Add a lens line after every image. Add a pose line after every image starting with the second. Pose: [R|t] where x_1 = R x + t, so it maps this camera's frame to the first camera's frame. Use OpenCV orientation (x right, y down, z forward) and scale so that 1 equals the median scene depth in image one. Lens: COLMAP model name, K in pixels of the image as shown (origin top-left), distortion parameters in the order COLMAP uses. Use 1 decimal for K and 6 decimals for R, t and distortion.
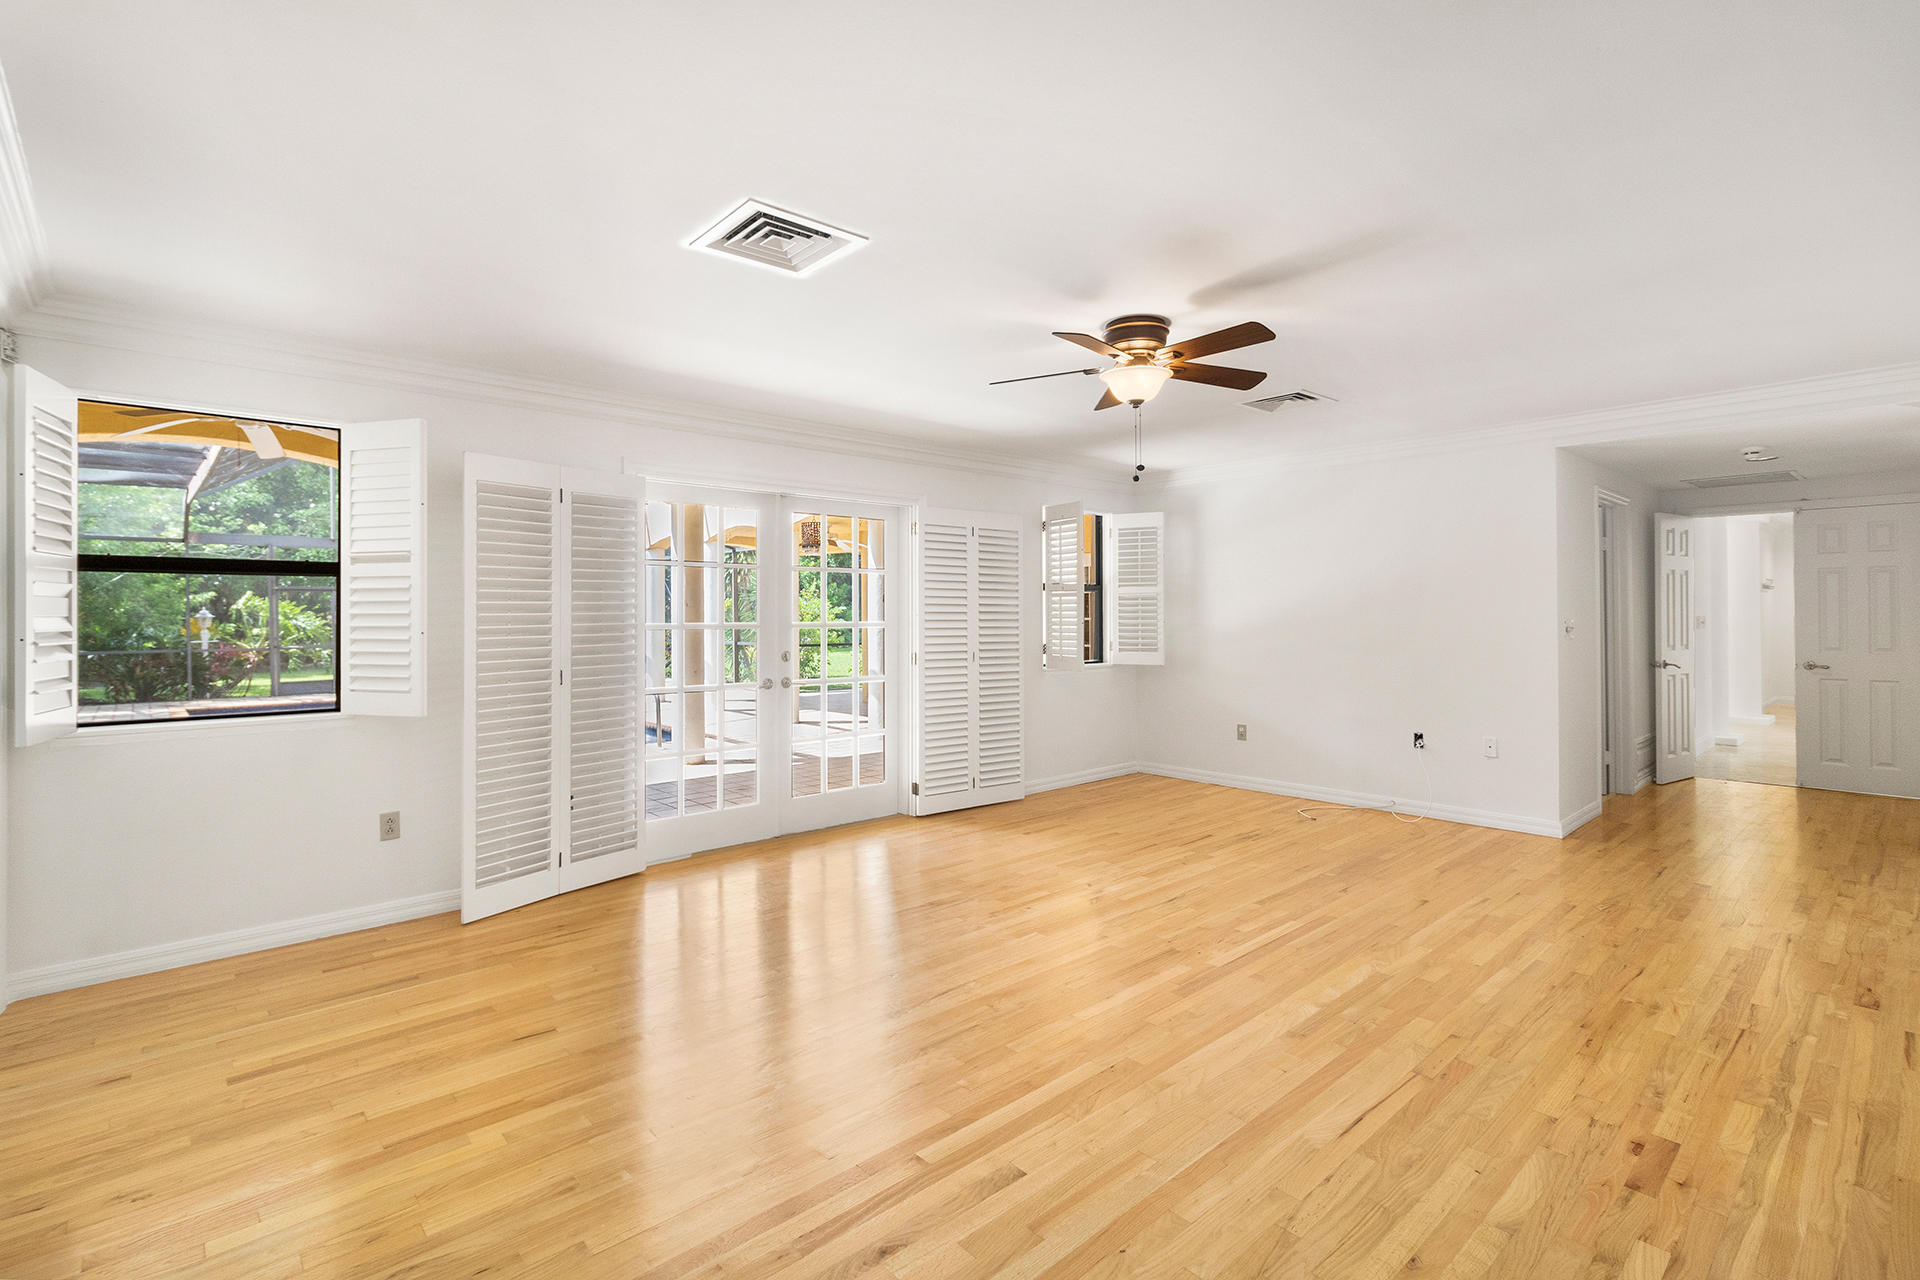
lens RADIAL K [[879.8, 0, 948.2], [0, 879.8, 608.0], [0, 0, 1]] dist [0.000310, 0.000594]
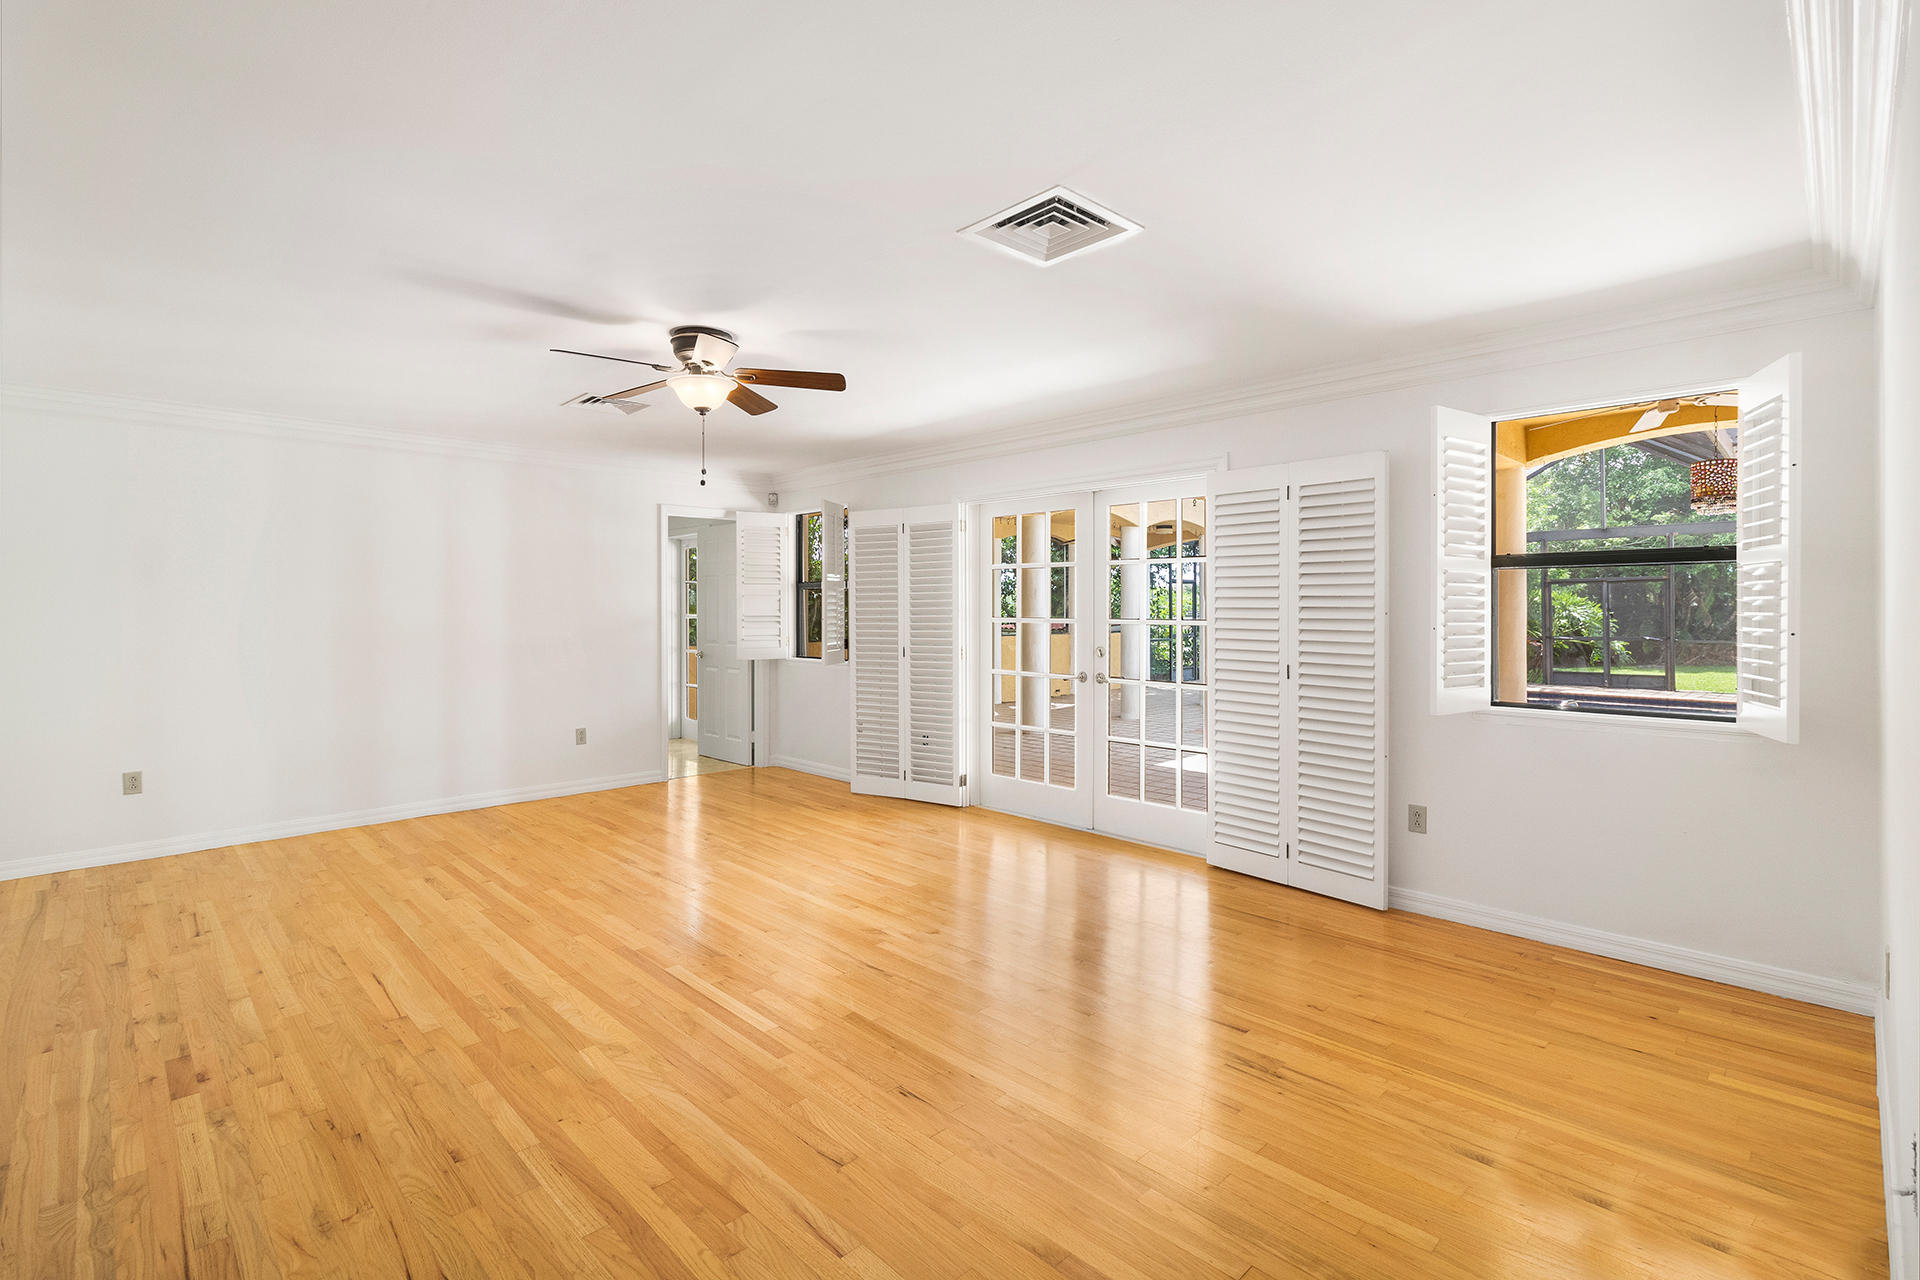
lens RADIAL K [[879.8, 0, 948.2], [0, 879.8, 608.0], [0, 0, 1]] dist [0.000310, 0.000594]
pose [[0.044168, 0.004085, -0.999016, 1.155757], [0.006994, 0.999966, 0.004398, -0.000310], [0.999000, -0.007181, 0.044138, 1.129502]]
